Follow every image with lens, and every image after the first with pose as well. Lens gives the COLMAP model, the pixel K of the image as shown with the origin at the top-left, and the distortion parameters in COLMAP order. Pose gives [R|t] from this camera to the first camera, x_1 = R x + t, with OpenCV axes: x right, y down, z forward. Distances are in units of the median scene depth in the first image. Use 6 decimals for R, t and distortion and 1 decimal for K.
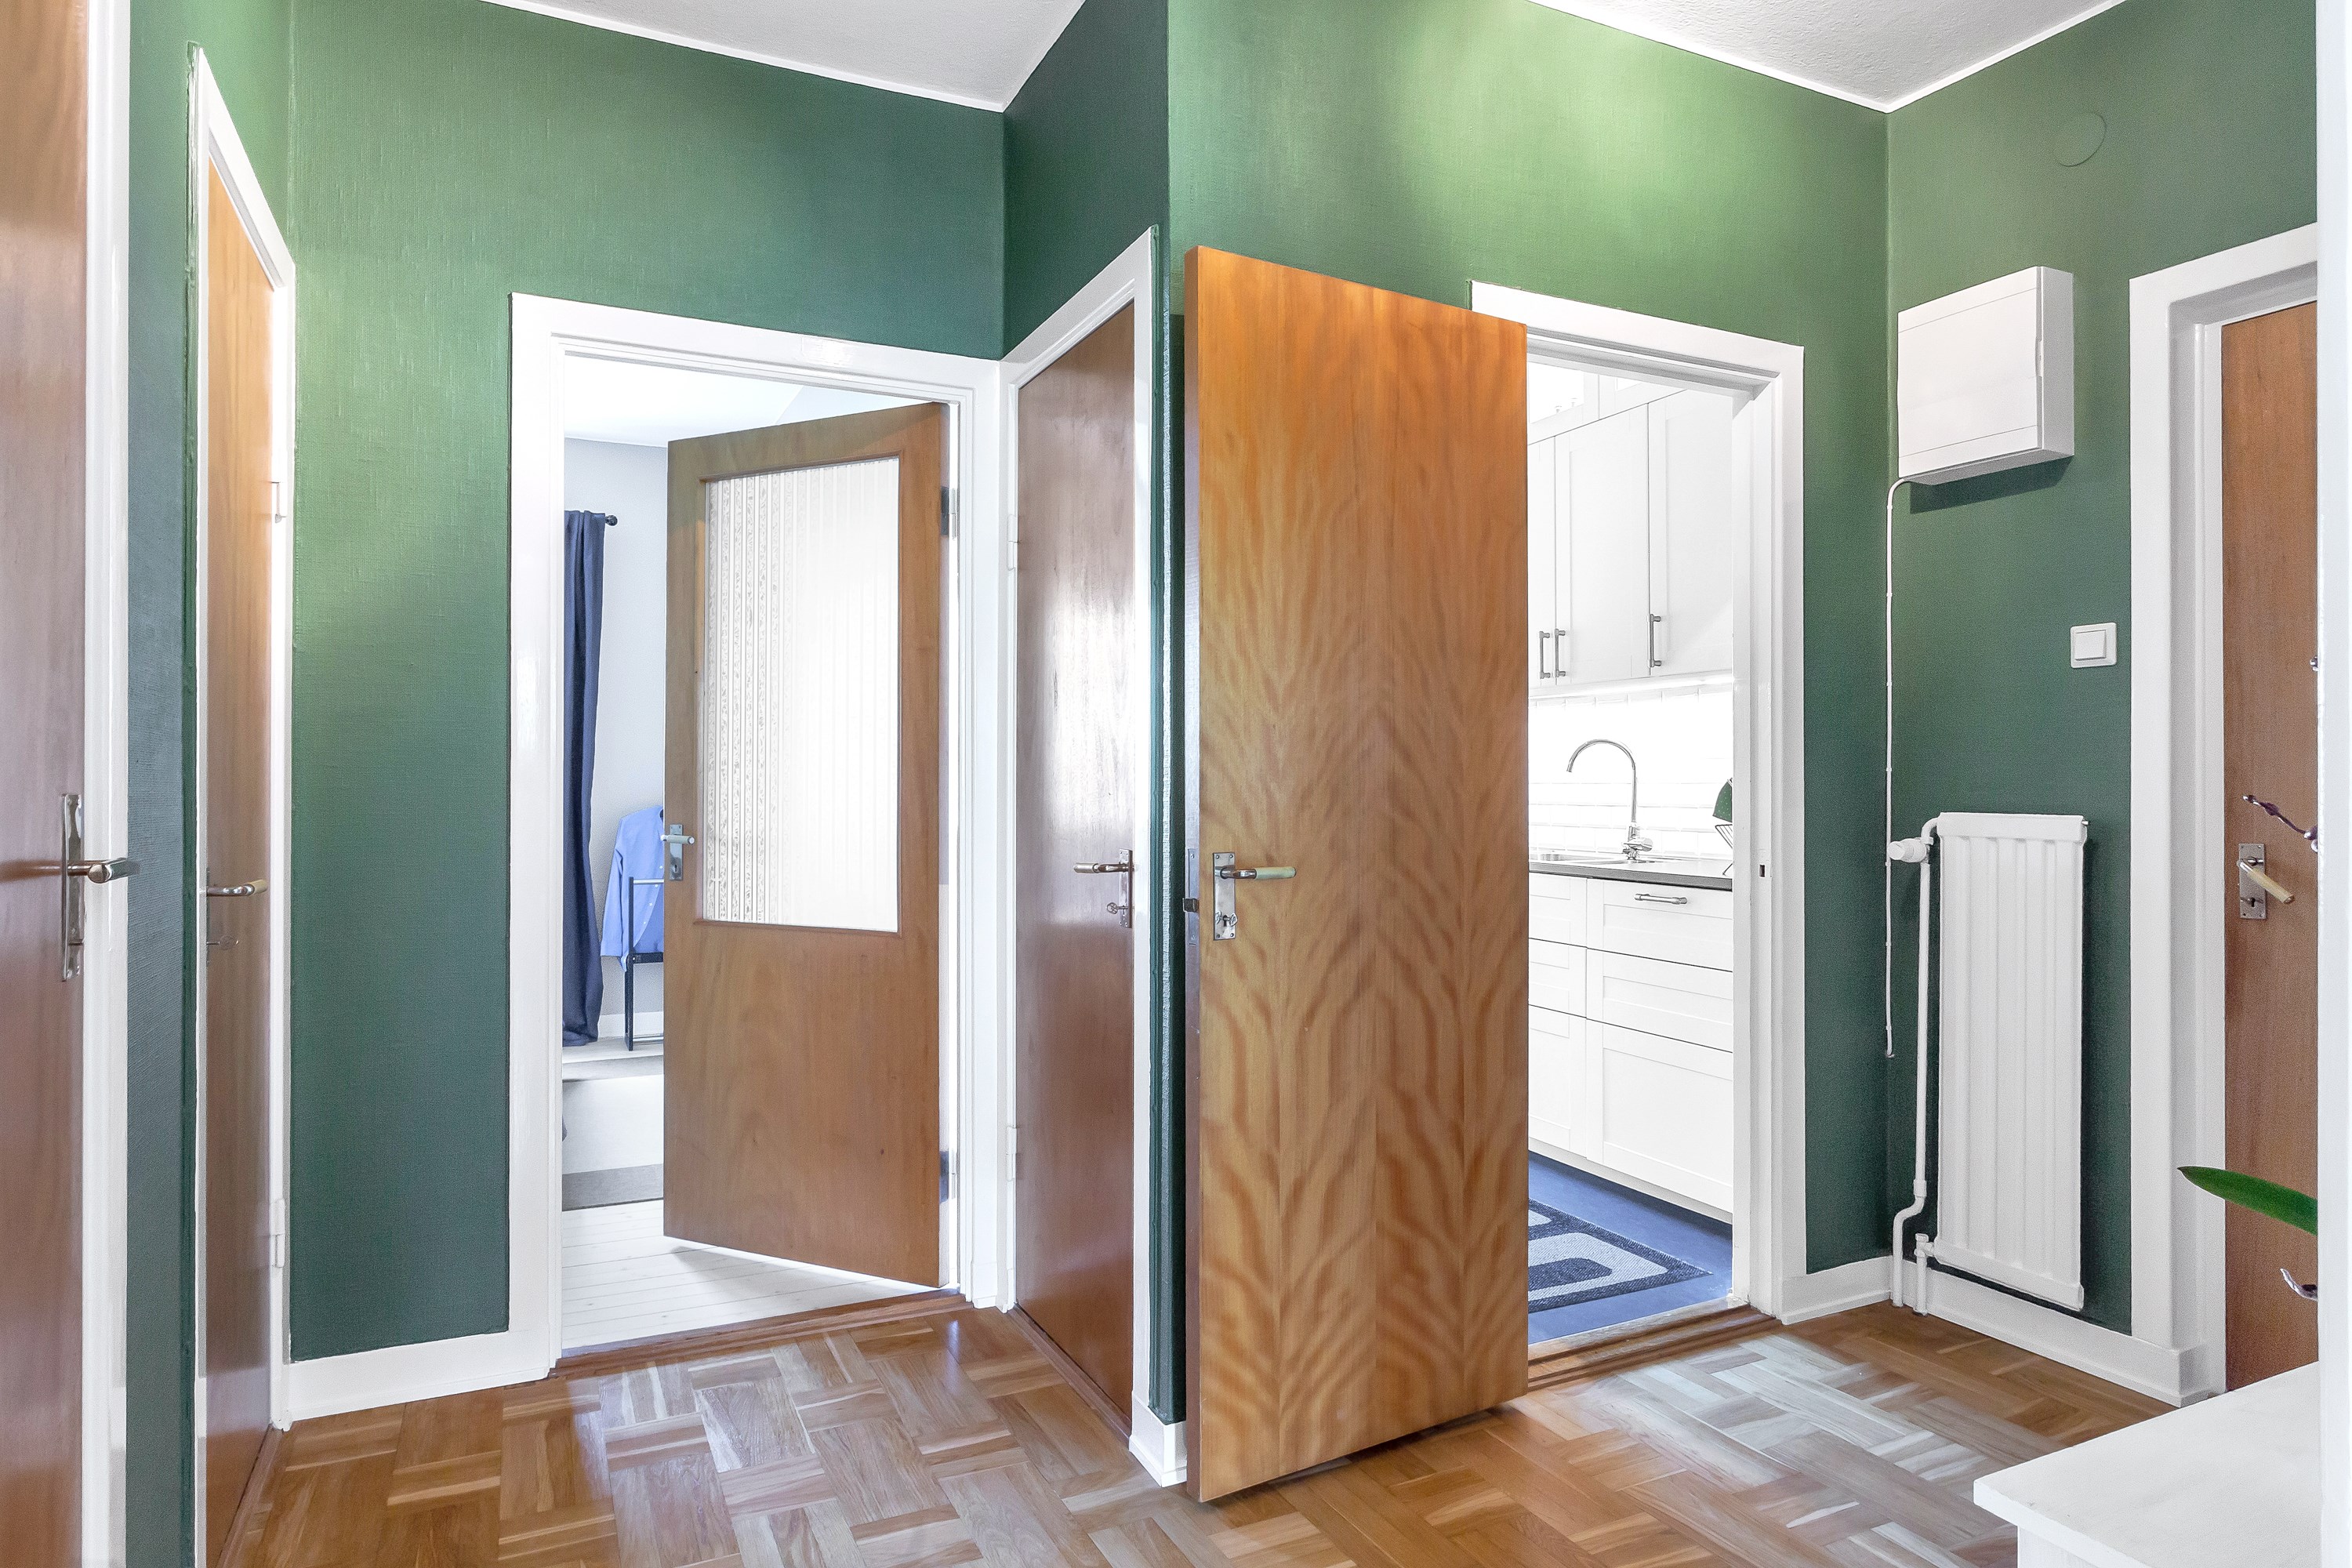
lens RADIAL K [[1388.2, 0, 1169.2], [0, 1388.2, 768.1], [0, 0, 1]] dist [-0.019525, -0.000500]
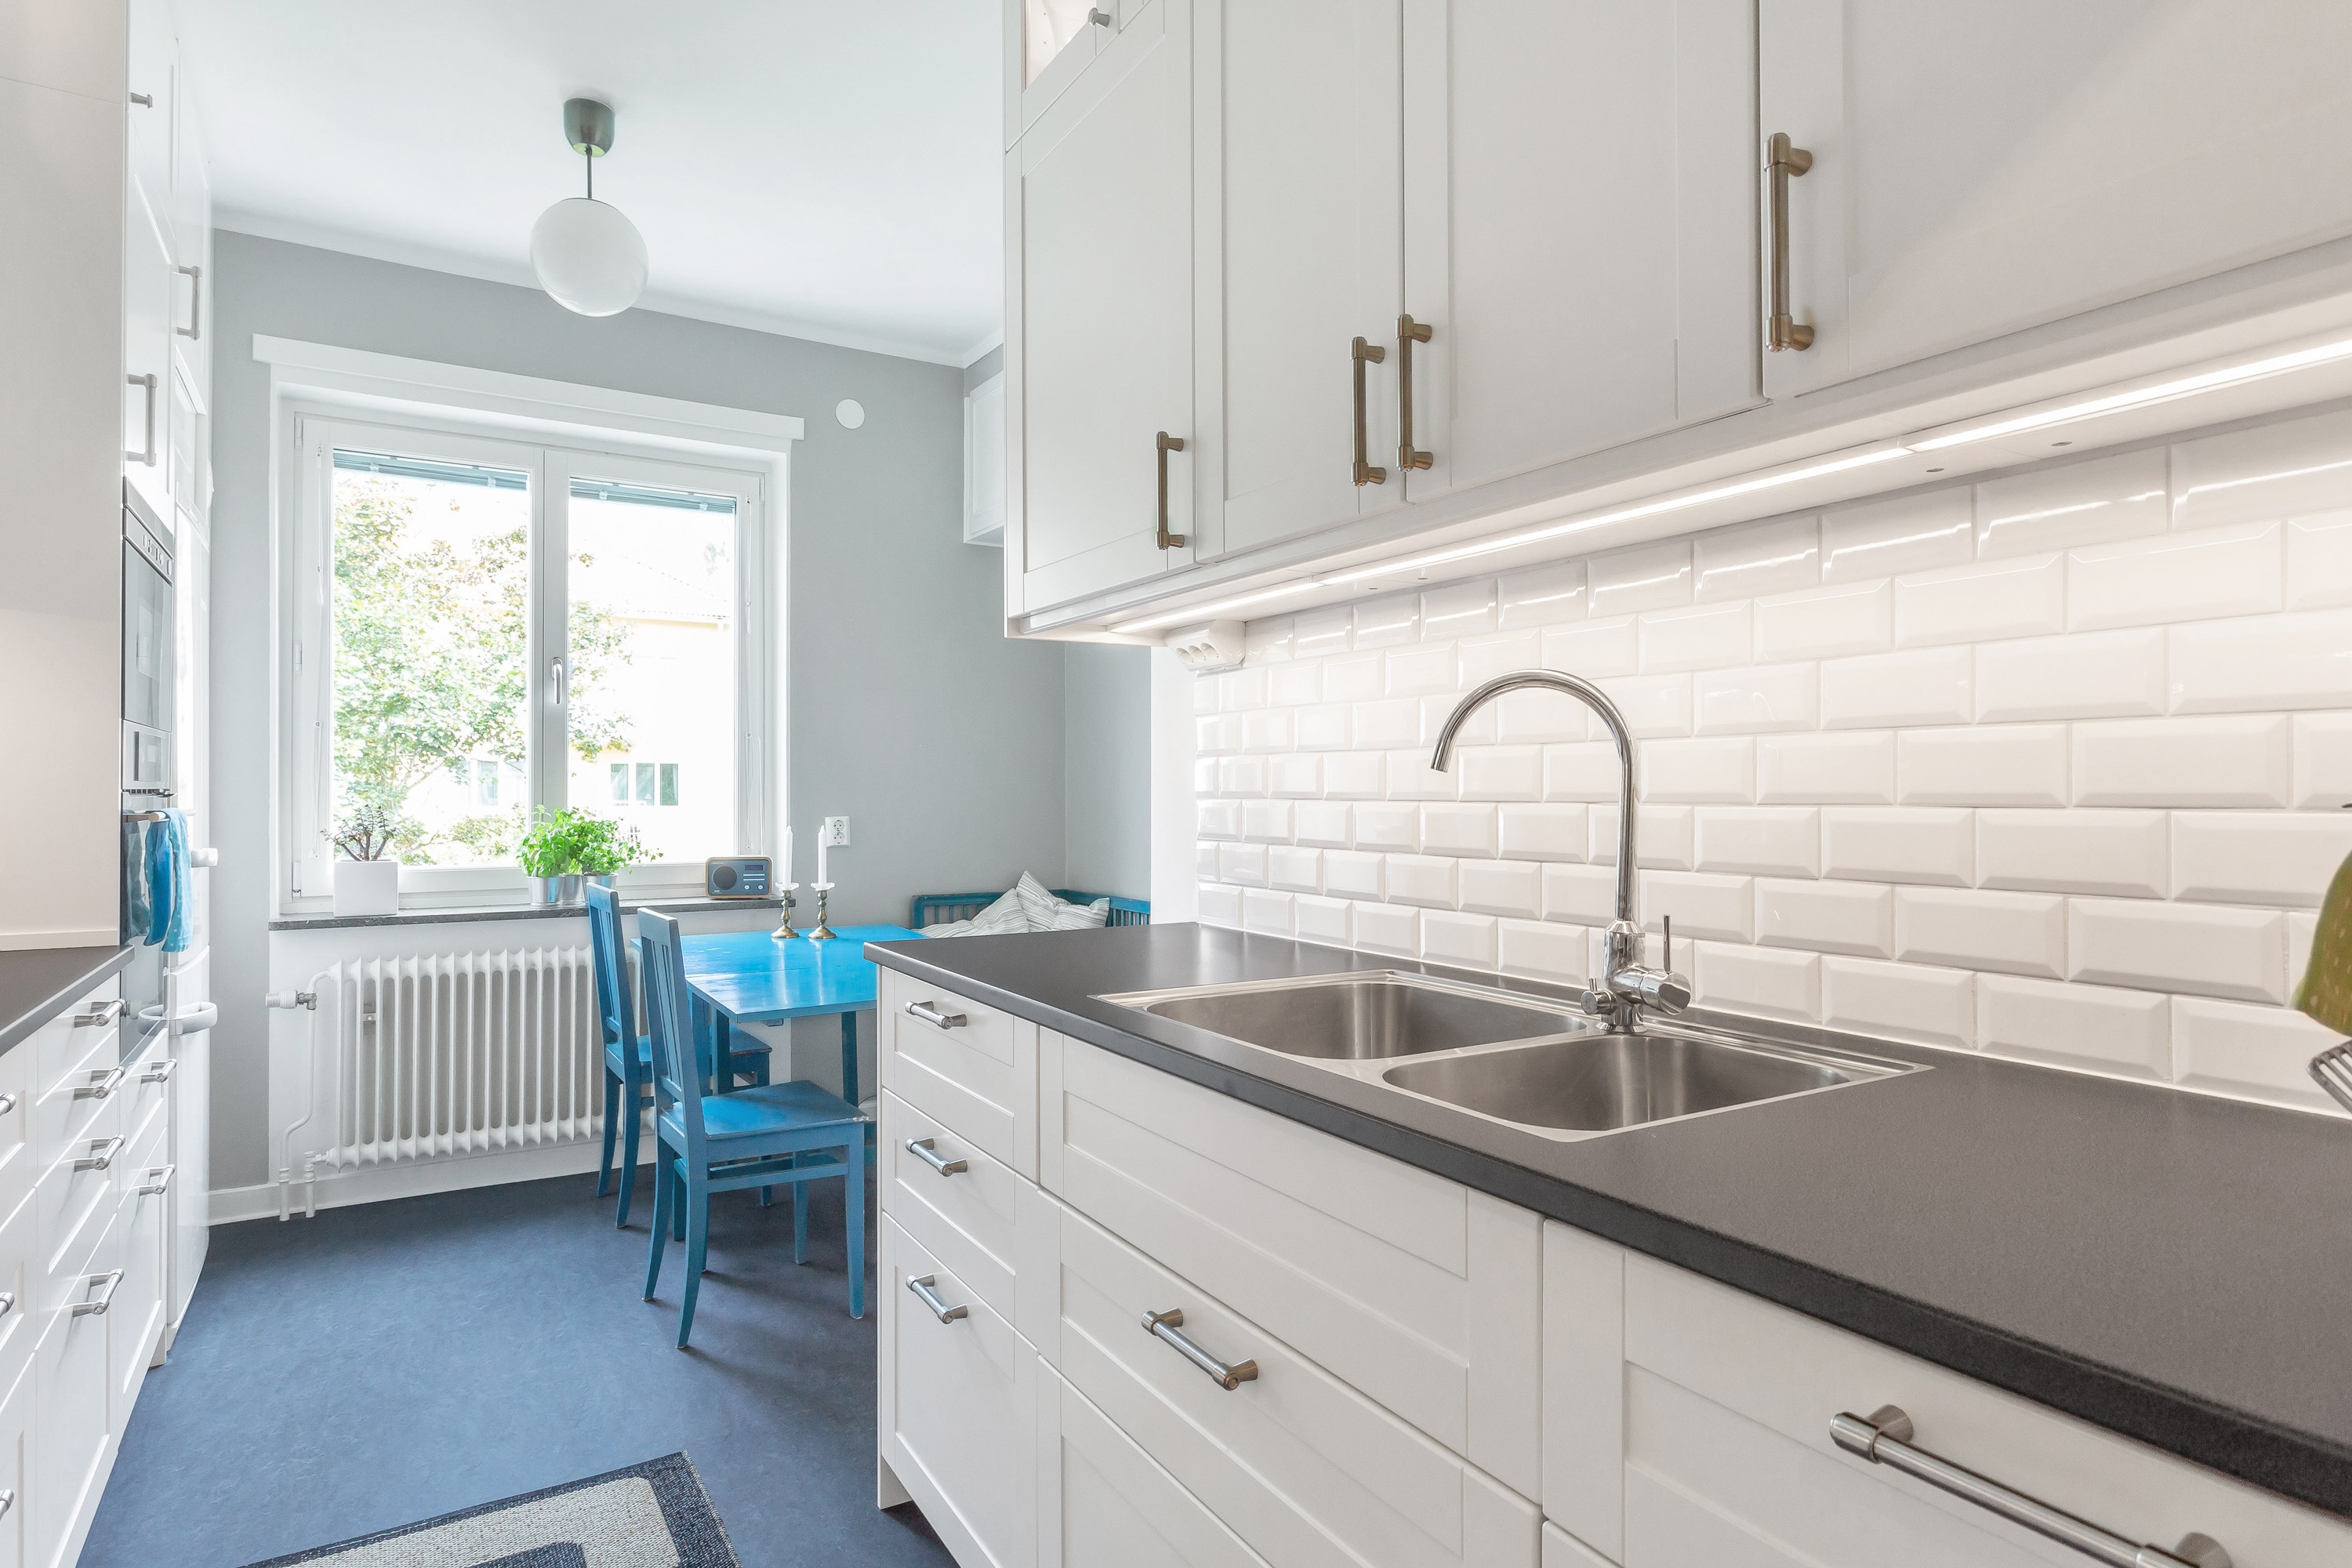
lens RADIAL K [[1282.3, 0, 1170.4], [0, 1282.3, 770.5], [0, 0, 1]] dist [-0.000563, 0.000483]
pose [[0.995523, 0.008272, 0.094153, 0.197213], [-0.007381, 0.999925, -0.009814, 0.006459], [-0.094227, 0.009076, 0.995509, 0.706461]]
